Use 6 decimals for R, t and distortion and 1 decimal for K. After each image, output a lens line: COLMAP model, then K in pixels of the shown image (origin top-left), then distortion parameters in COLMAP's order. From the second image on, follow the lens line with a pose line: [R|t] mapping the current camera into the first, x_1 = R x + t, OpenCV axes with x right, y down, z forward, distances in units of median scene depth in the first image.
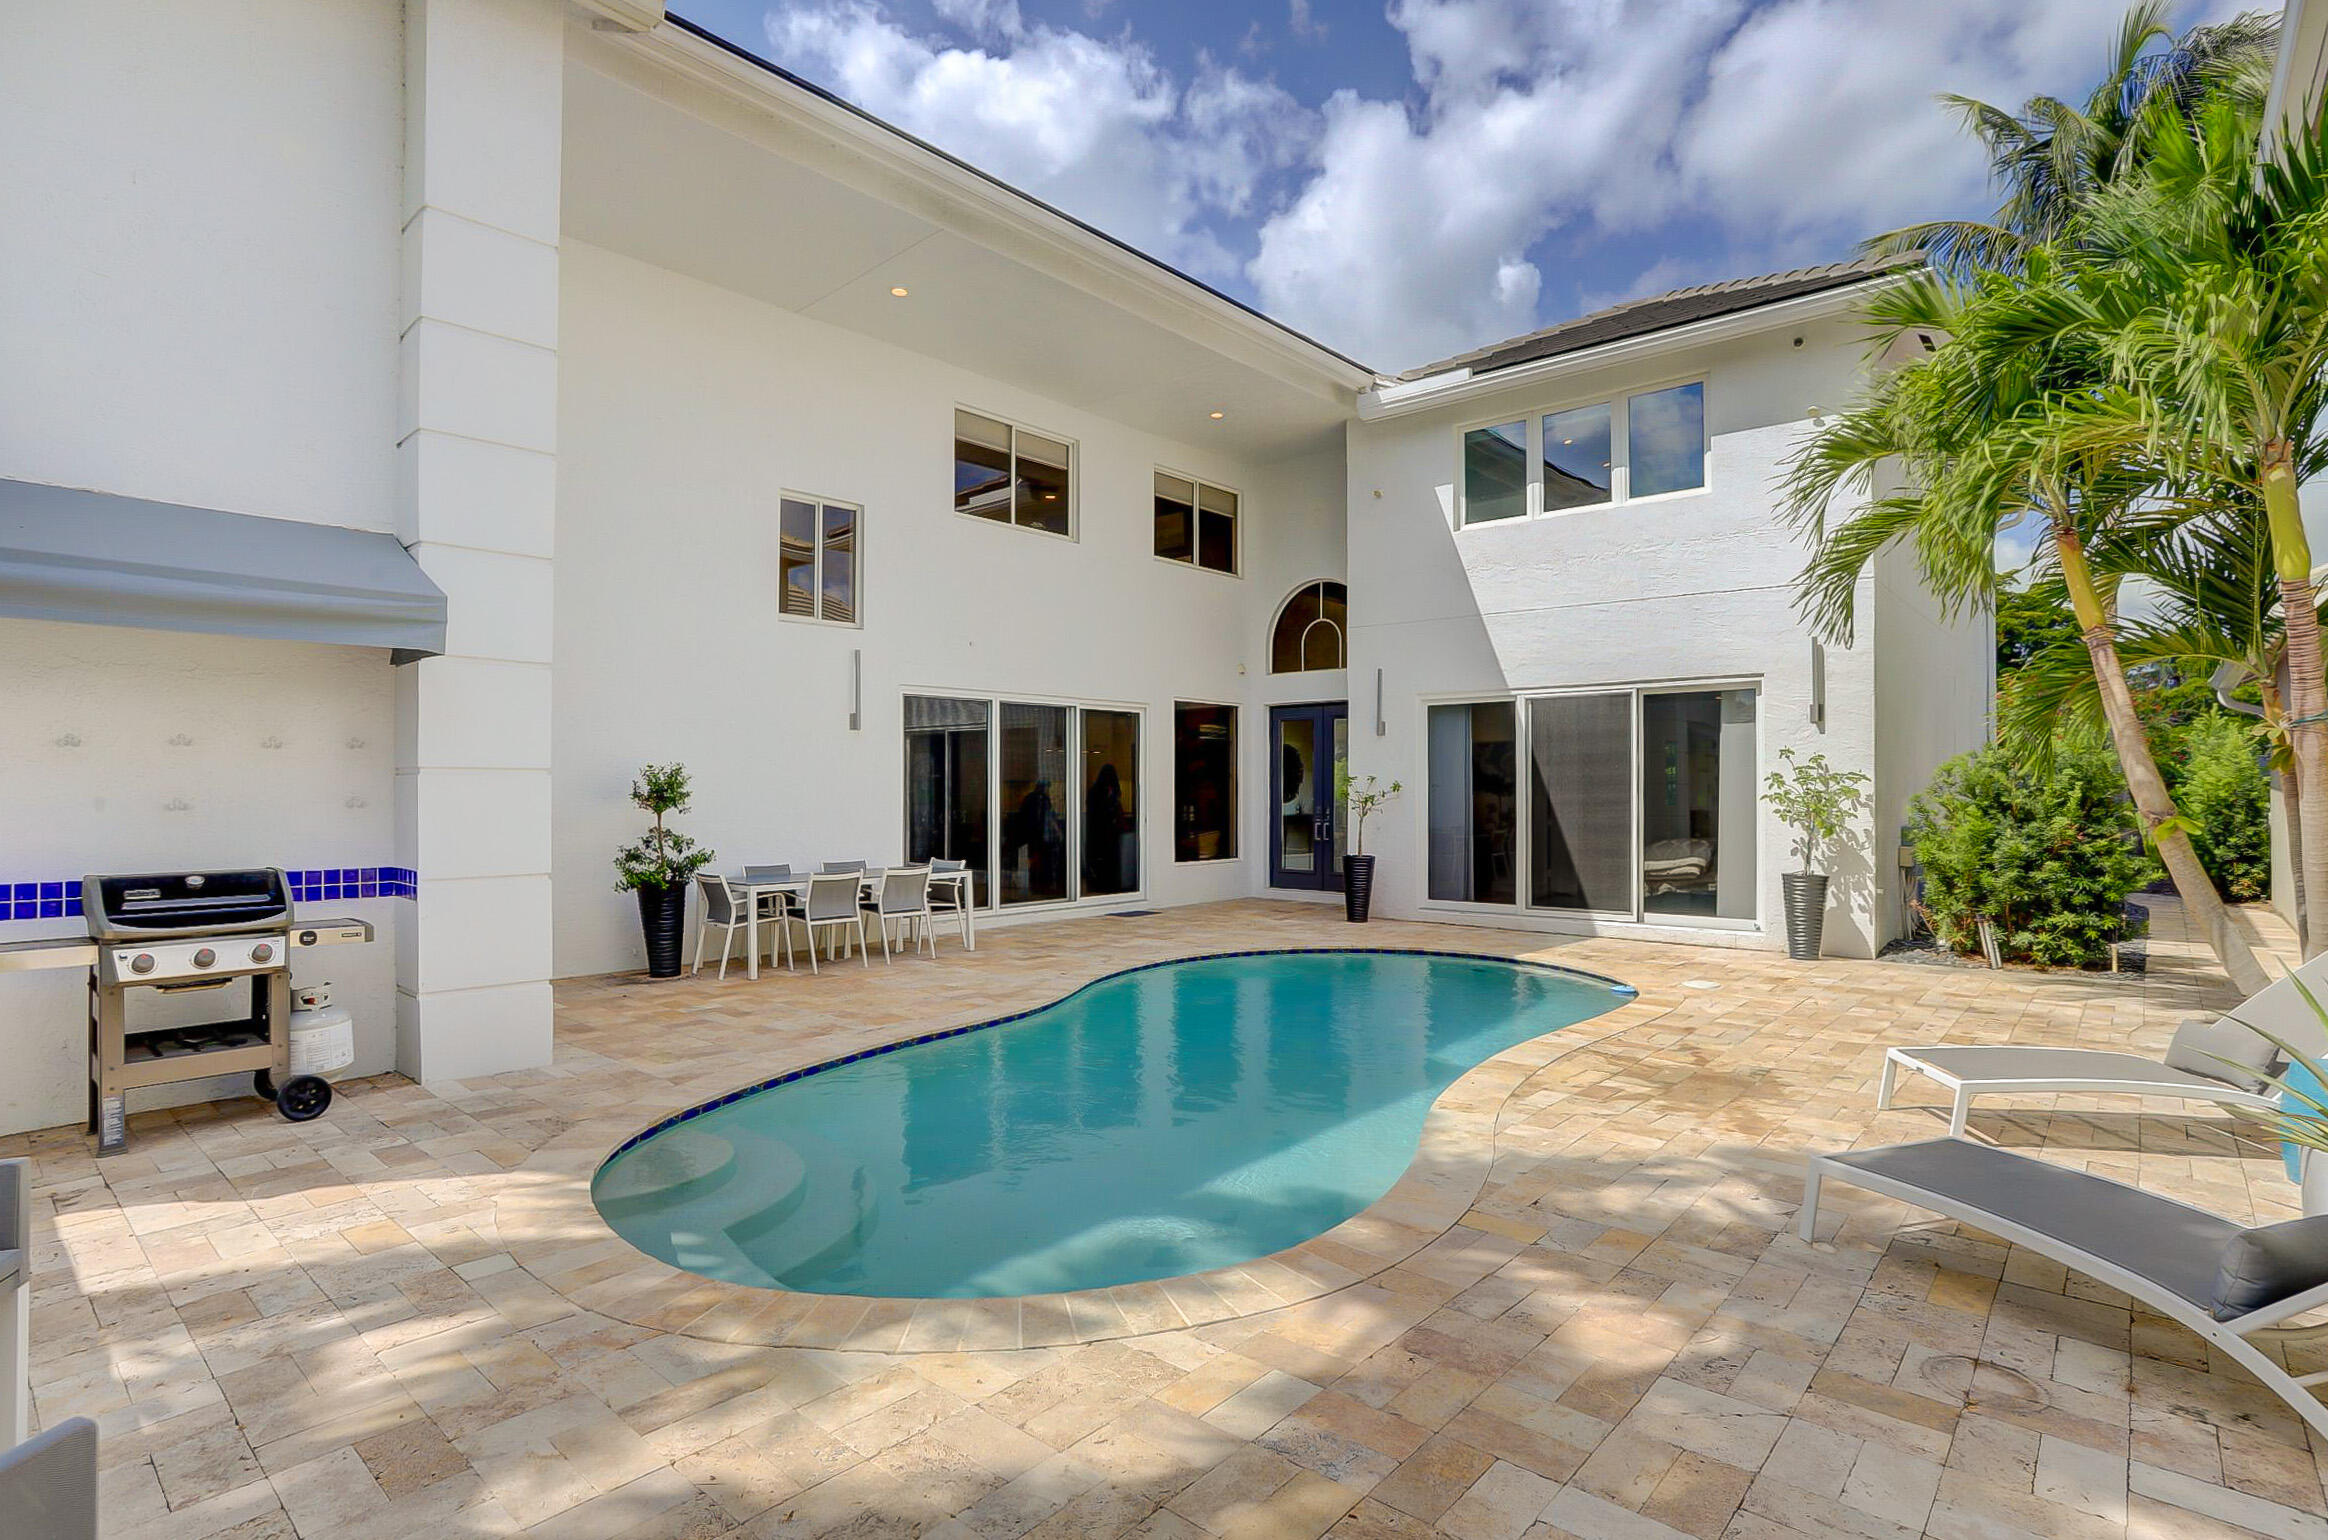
lens RADIAL K [[1128.5, 0, 1158.6], [0, 1128.5, 775.9], [0, 0, 1]] dist [-0.066168, 0.029489]
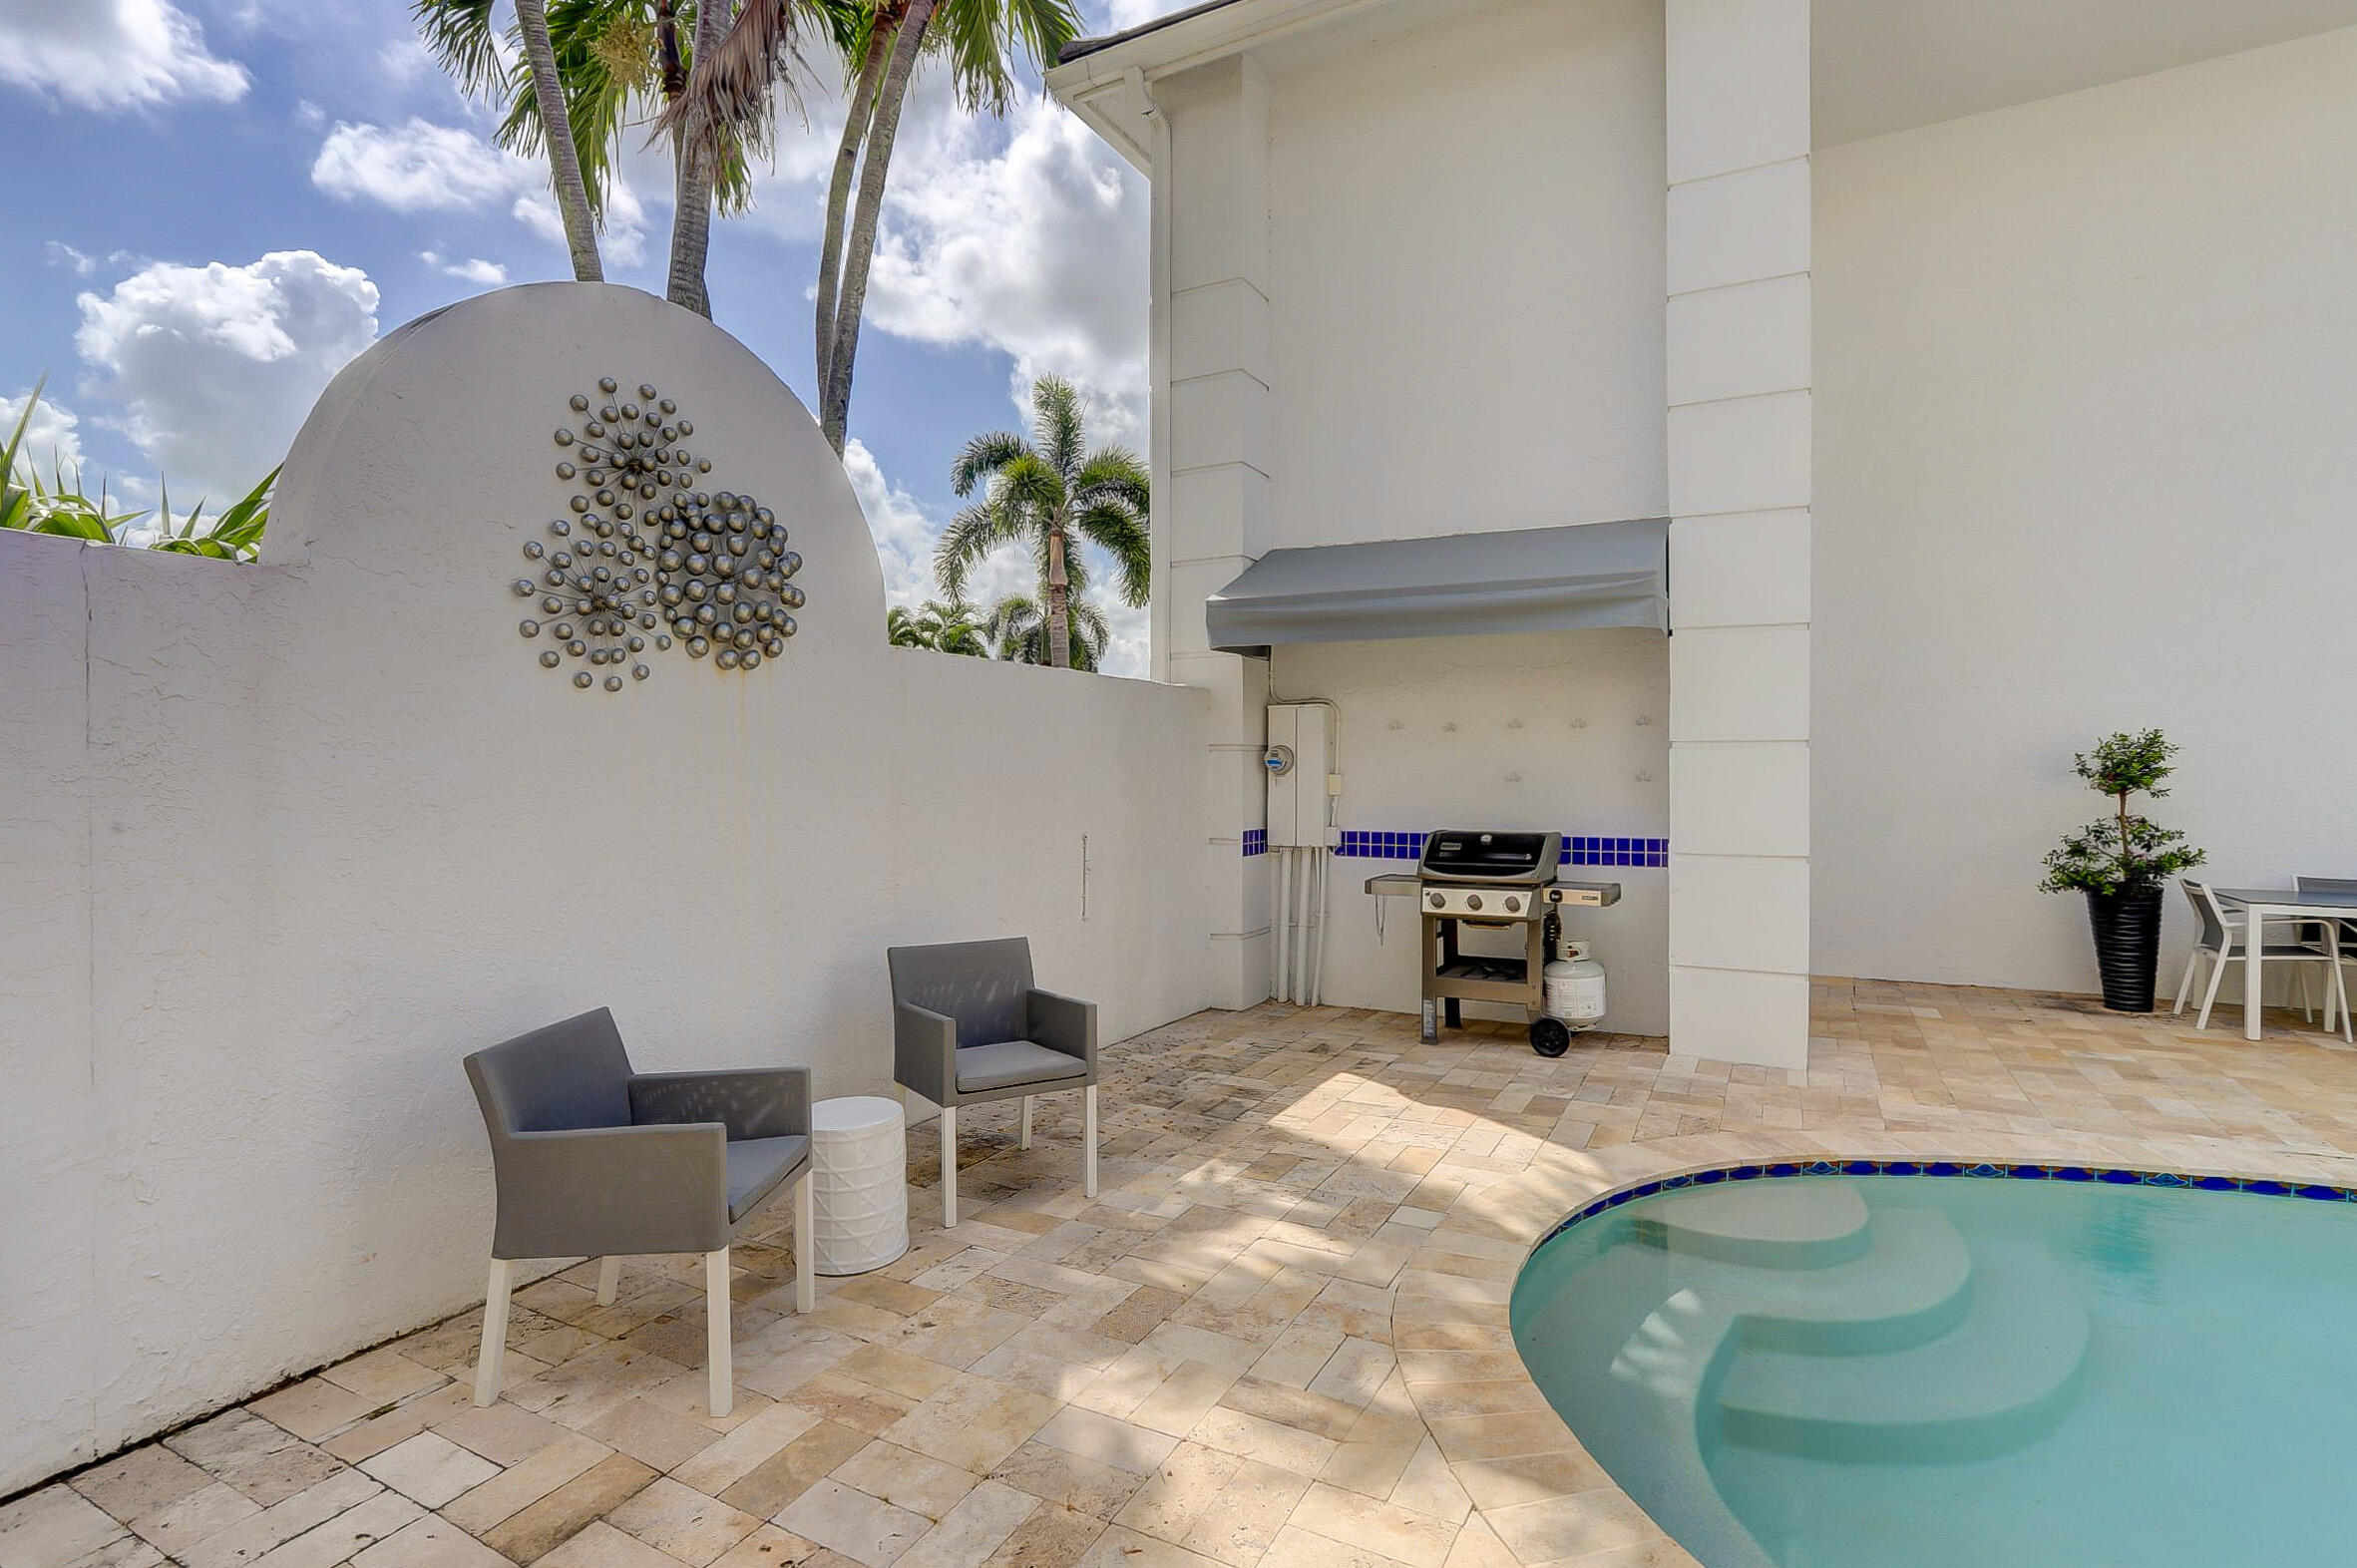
lens RADIAL K [[1126.7, 0, 1192.3], [0, 1126.7, 790.1], [0, 0, 1]] dist [-0.016504, 0.001363]
pose [[0.246727, 0.016135, -0.968951, 0.279362], [0.012426, 0.999727, 0.019812, 0.014263], [0.969005, -0.016928, 0.246459, 0.413626]]
